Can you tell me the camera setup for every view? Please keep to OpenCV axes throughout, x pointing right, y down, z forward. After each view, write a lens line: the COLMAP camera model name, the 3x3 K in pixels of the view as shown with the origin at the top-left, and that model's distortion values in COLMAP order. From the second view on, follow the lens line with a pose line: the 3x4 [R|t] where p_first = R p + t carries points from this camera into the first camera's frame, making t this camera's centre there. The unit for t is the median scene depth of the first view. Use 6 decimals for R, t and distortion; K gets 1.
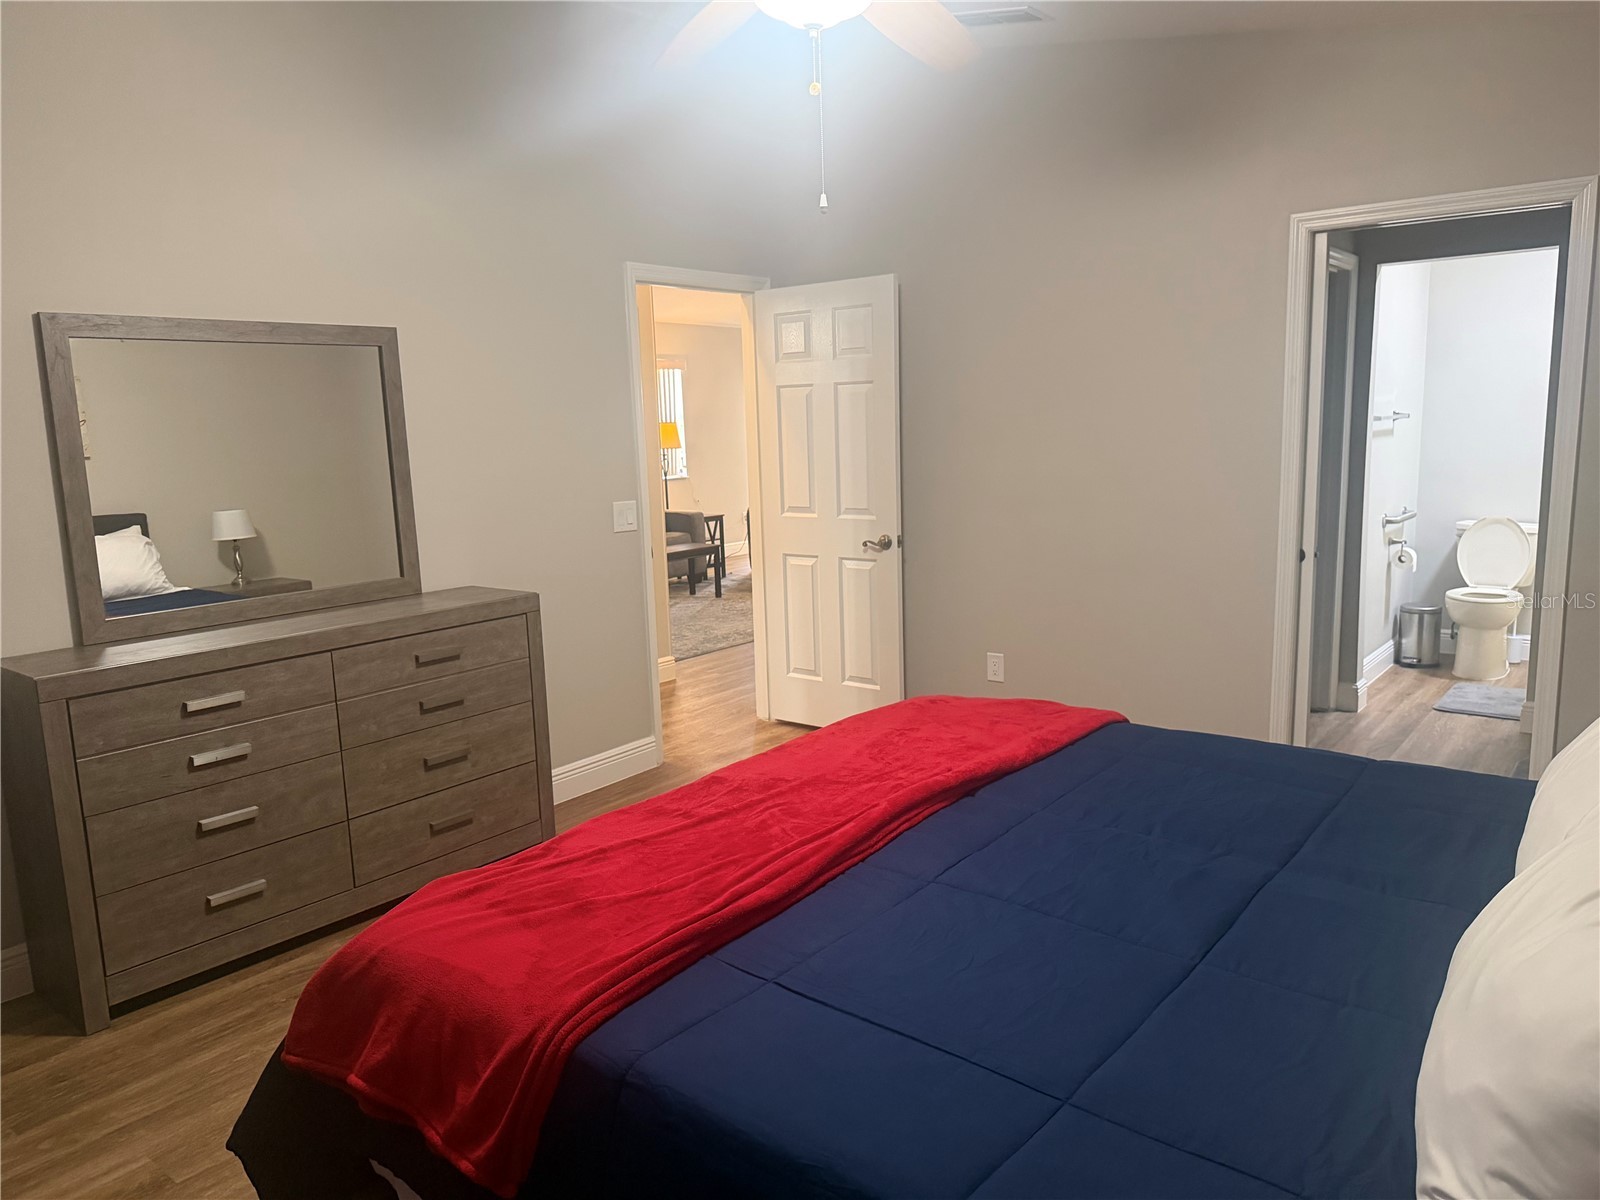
lens RADIAL K [[1132.5, 0, 800.0], [0, 1132.5, 600.0], [0, 0, 1]] dist [0.188816, -0.423167]
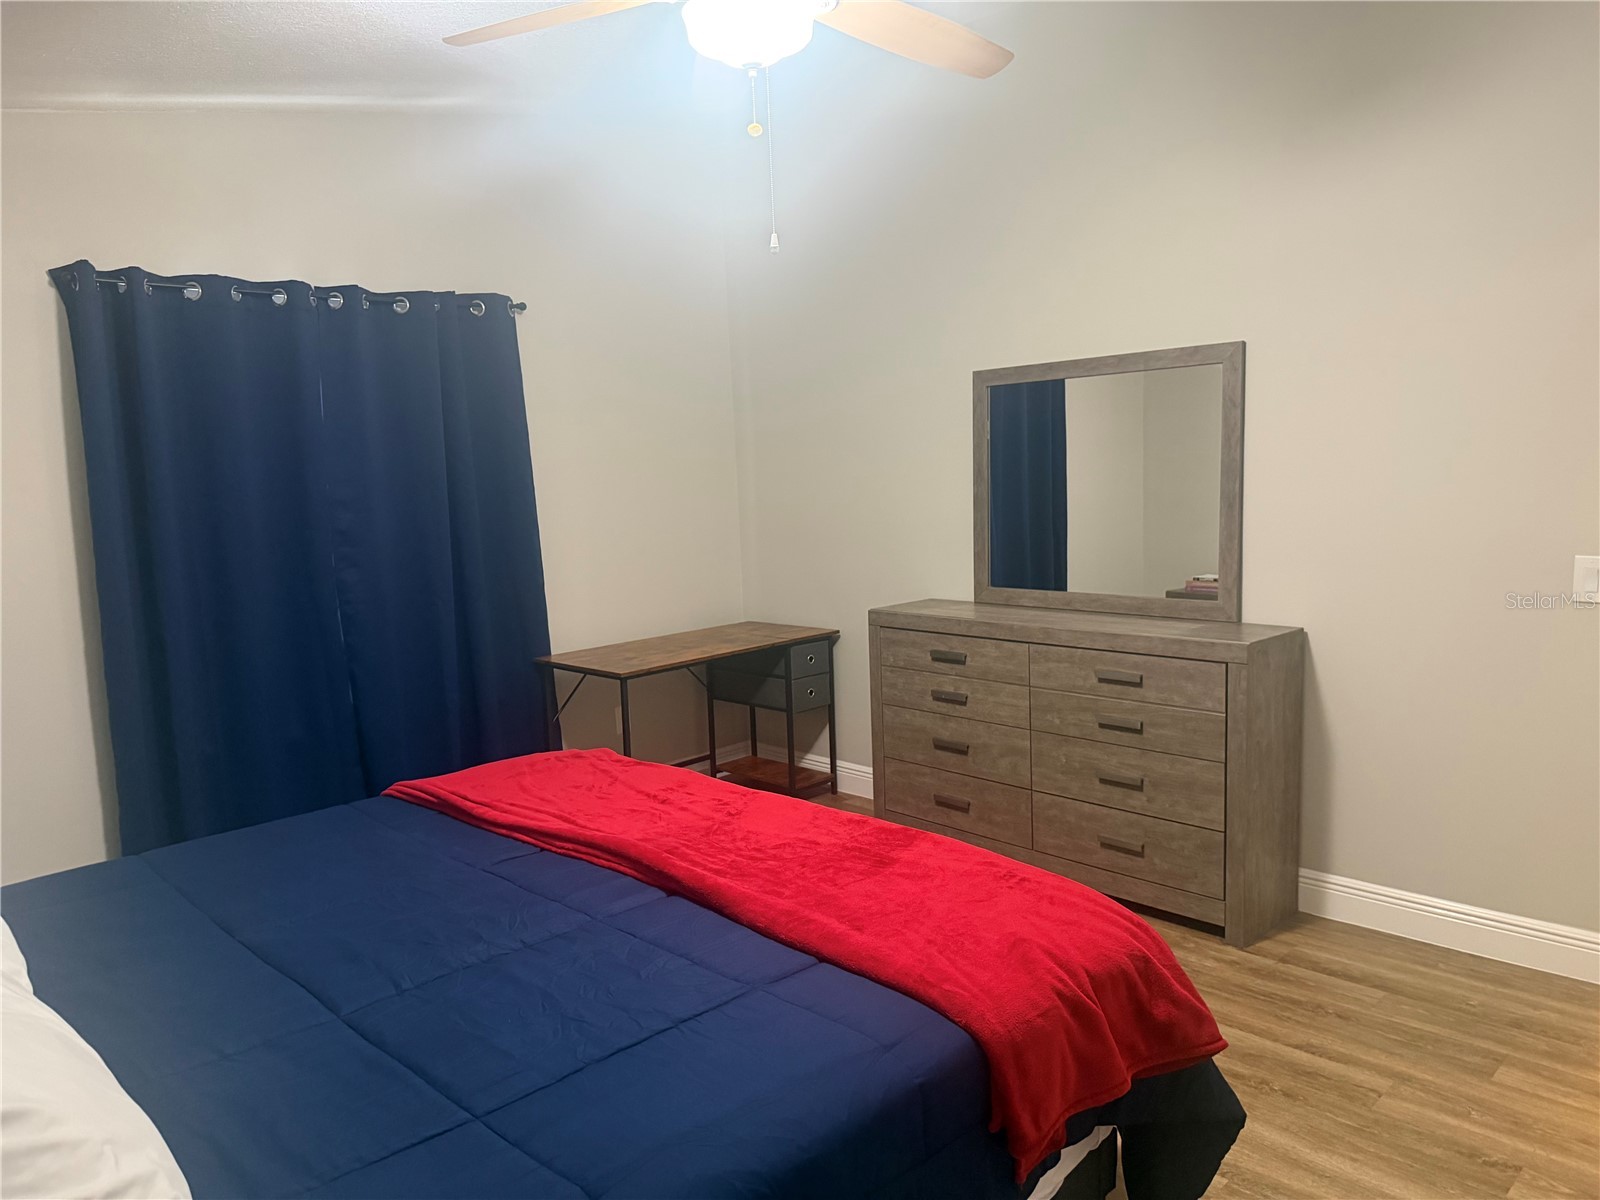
lens RADIAL K [[1132.5, 0, 800.0], [0, 1132.5, 600.0], [0, 0, 1]] dist [0.188816, -0.423167]
pose [[-0.130382, 0.156650, -0.979010, 0.712350], [-0.114648, 0.978433, 0.171826, -0.162146], [0.984813, 0.134644, -0.109611, 0.842520]]
